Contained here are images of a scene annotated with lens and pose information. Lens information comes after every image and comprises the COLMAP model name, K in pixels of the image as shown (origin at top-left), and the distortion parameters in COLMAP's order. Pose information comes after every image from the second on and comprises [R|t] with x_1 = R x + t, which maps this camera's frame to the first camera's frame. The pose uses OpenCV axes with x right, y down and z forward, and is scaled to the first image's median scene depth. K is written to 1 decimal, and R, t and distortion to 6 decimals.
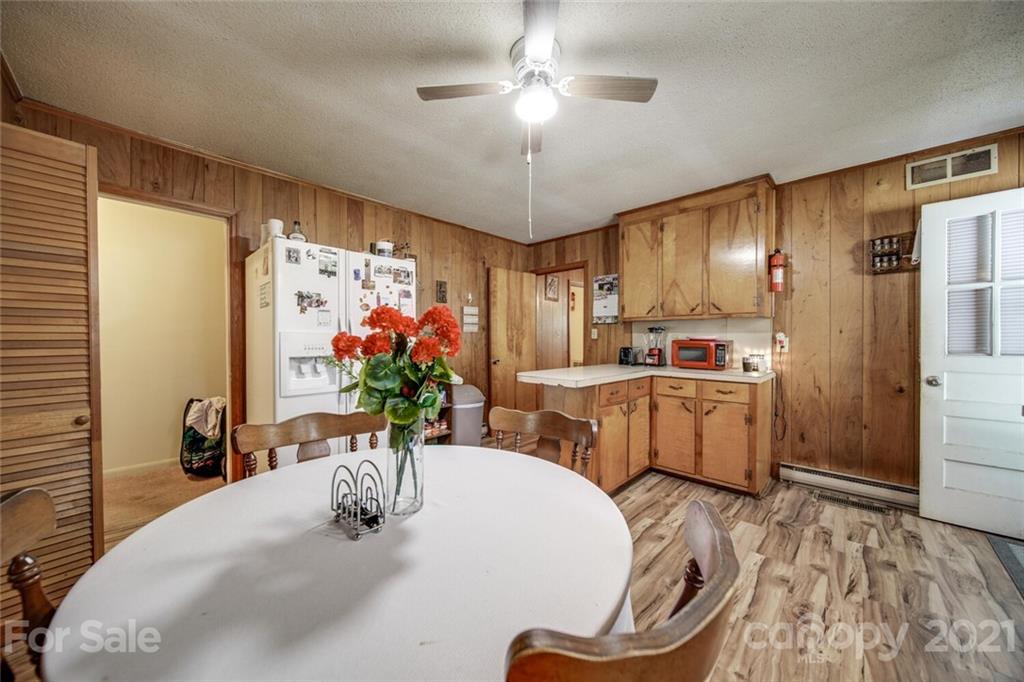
lens RADIAL K [[361.0, 0, 509.4], [0, 361.0, 341.5], [0, 0, 1]] dist [0.001903, -0.001738]
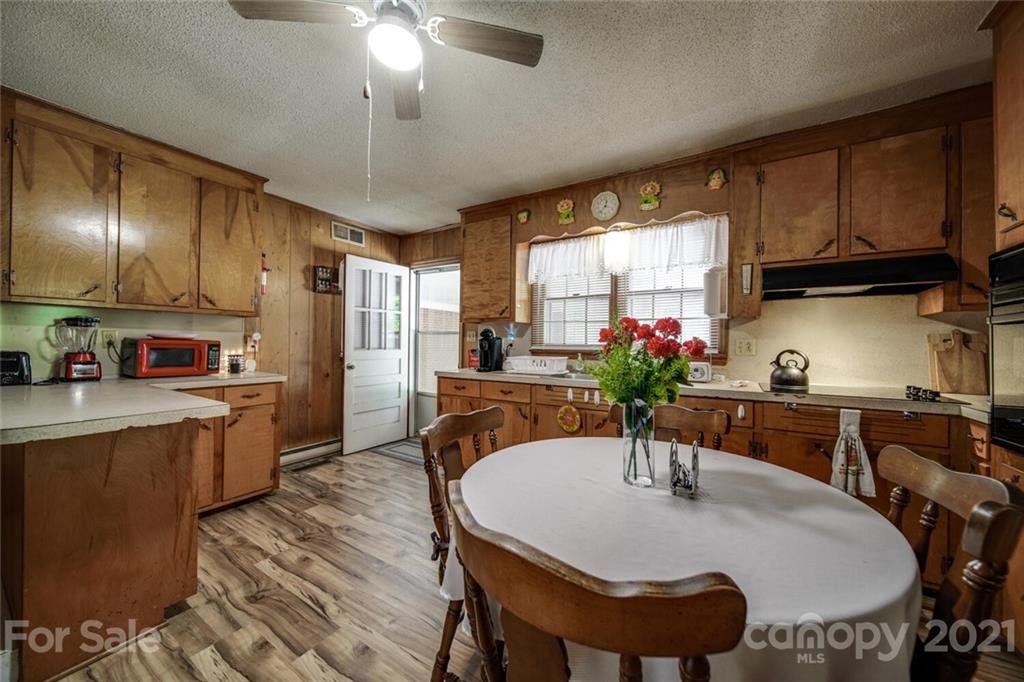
lens RADIAL K [[361.0, 0, 509.4], [0, 361.0, 341.5], [0, 0, 1]] dist [0.001903, -0.001738]
pose [[-0.205263, 0.000014, 0.978707, -0.444822], [-0.004335, 0.999990, -0.000923, -0.001671], [-0.978697, -0.004432, -0.205261, 0.539618]]
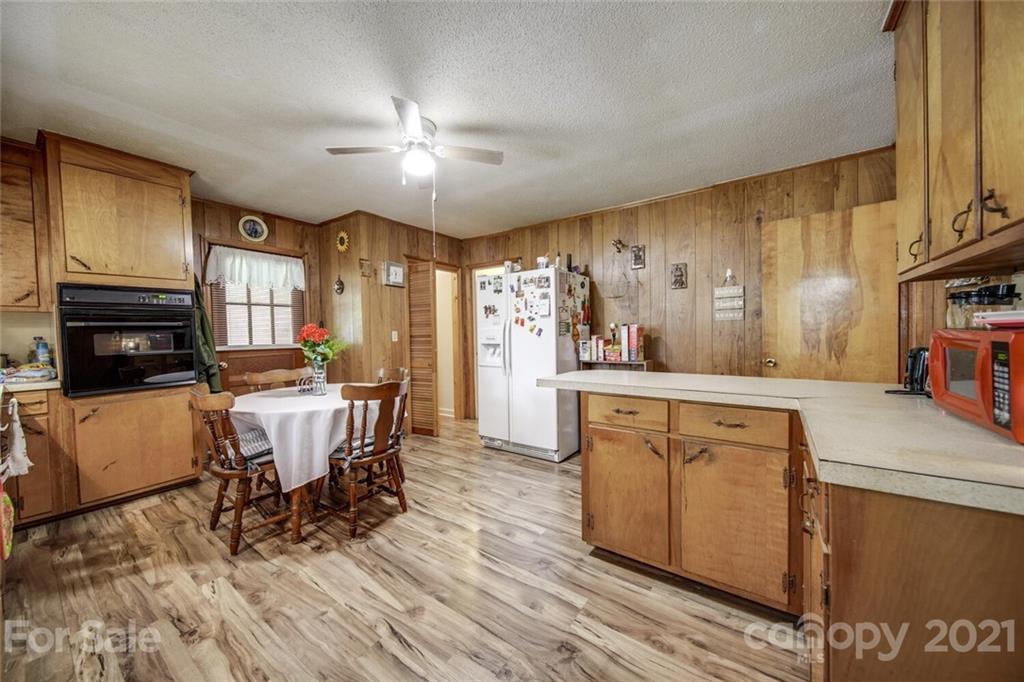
lens RADIAL K [[361.0, 0, 509.4], [0, 361.0, 341.5], [0, 0, 1]] dist [0.001903, -0.001738]
pose [[0.141075, 0.019312, -0.989811, 0.877625], [0.008526, 0.999749, 0.020721, -0.002006], [0.989962, -0.011363, 0.140875, 0.670732]]
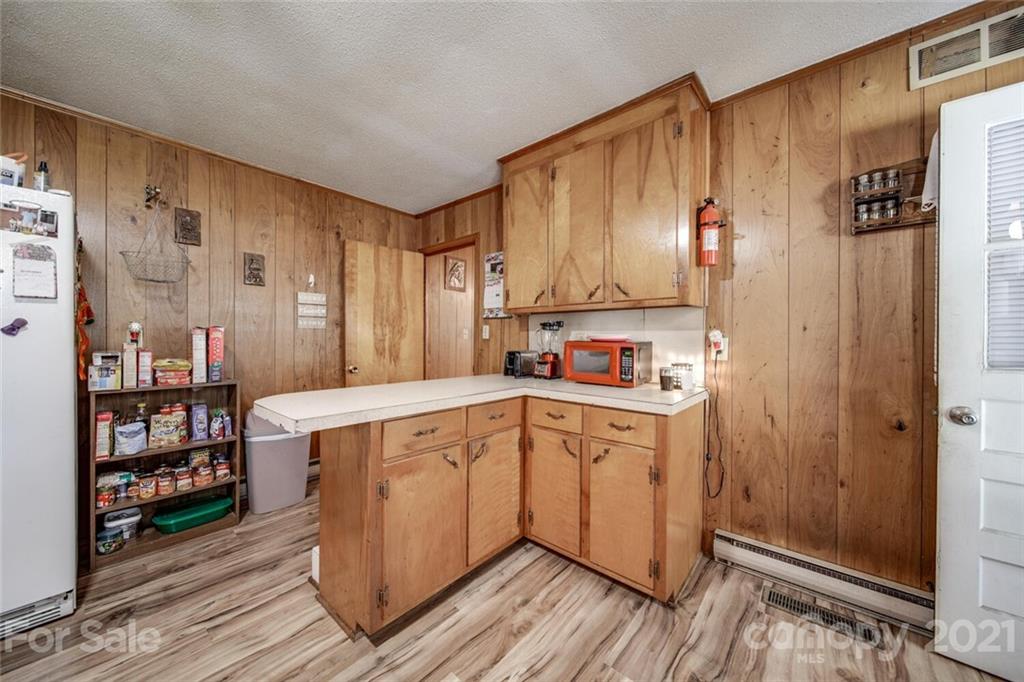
lens RADIAL K [[361.0, 0, 509.4], [0, 361.0, 341.5], [0, 0, 1]] dist [0.001903, -0.001738]
pose [[0.998626, 0.005453, 0.052113, 0.376081], [-0.005280, 0.999980, -0.003461, 0.000266], [-0.052131, 0.003181, 0.998635, 0.403828]]
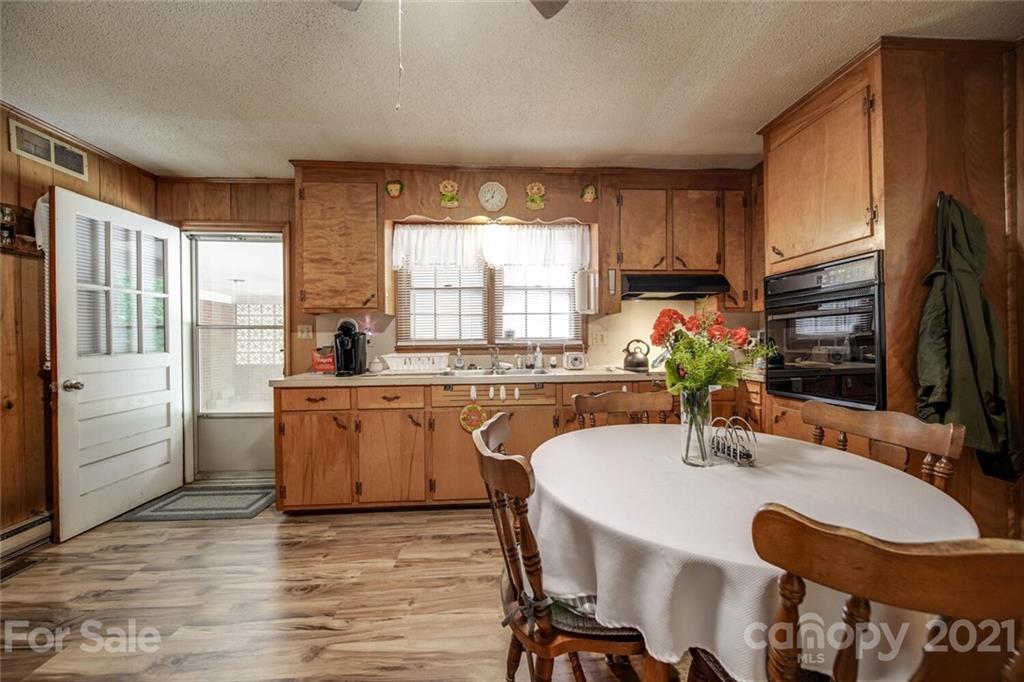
lens RADIAL K [[361.0, 0, 509.4], [0, 361.0, 341.5], [0, 0, 1]] dist [0.001903, -0.001738]
pose [[-0.734991, -0.000253, 0.678076, -0.216431], [0.012634, 0.999821, 0.014068, -0.000039], [-0.677959, 0.018907, -0.734857, 0.772344]]
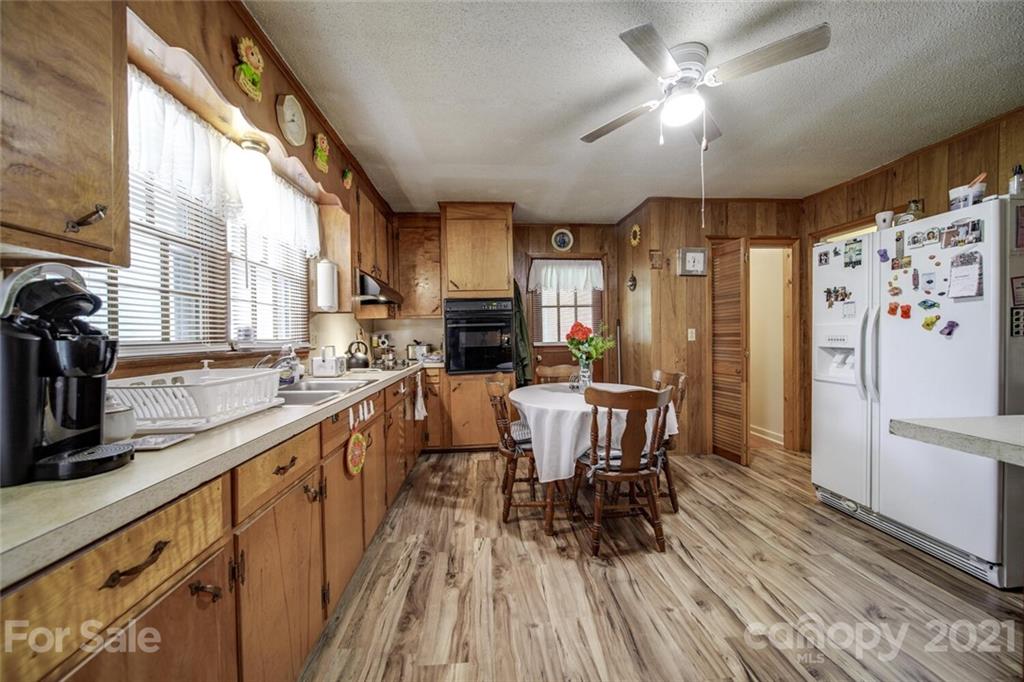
lens RADIAL K [[361.0, 0, 509.4], [0, 361.0, 341.5], [0, 0, 1]] dist [0.001903, -0.001738]
pose [[-0.669363, 0.018925, -0.742695, 0.705160], [0.006286, 0.999784, 0.019810, -0.002132], [0.742909, 0.008591, -0.669337, 0.785826]]
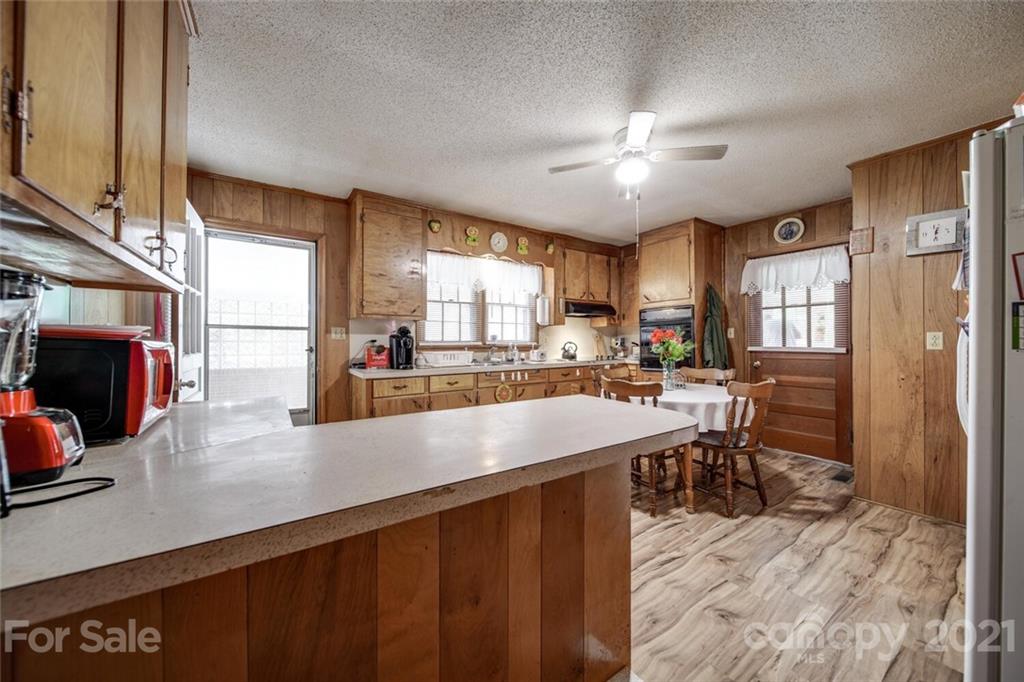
lens RADIAL K [[361.0, 0, 509.4], [0, 361.0, 341.5], [0, 0, 1]] dist [0.001903, -0.001738]
pose [[-0.977741, -0.000707, 0.209814, 0.143564], [0.001538, 0.999943, 0.010540, -0.005997], [-0.209809, 0.010628, -0.977685, 1.454316]]
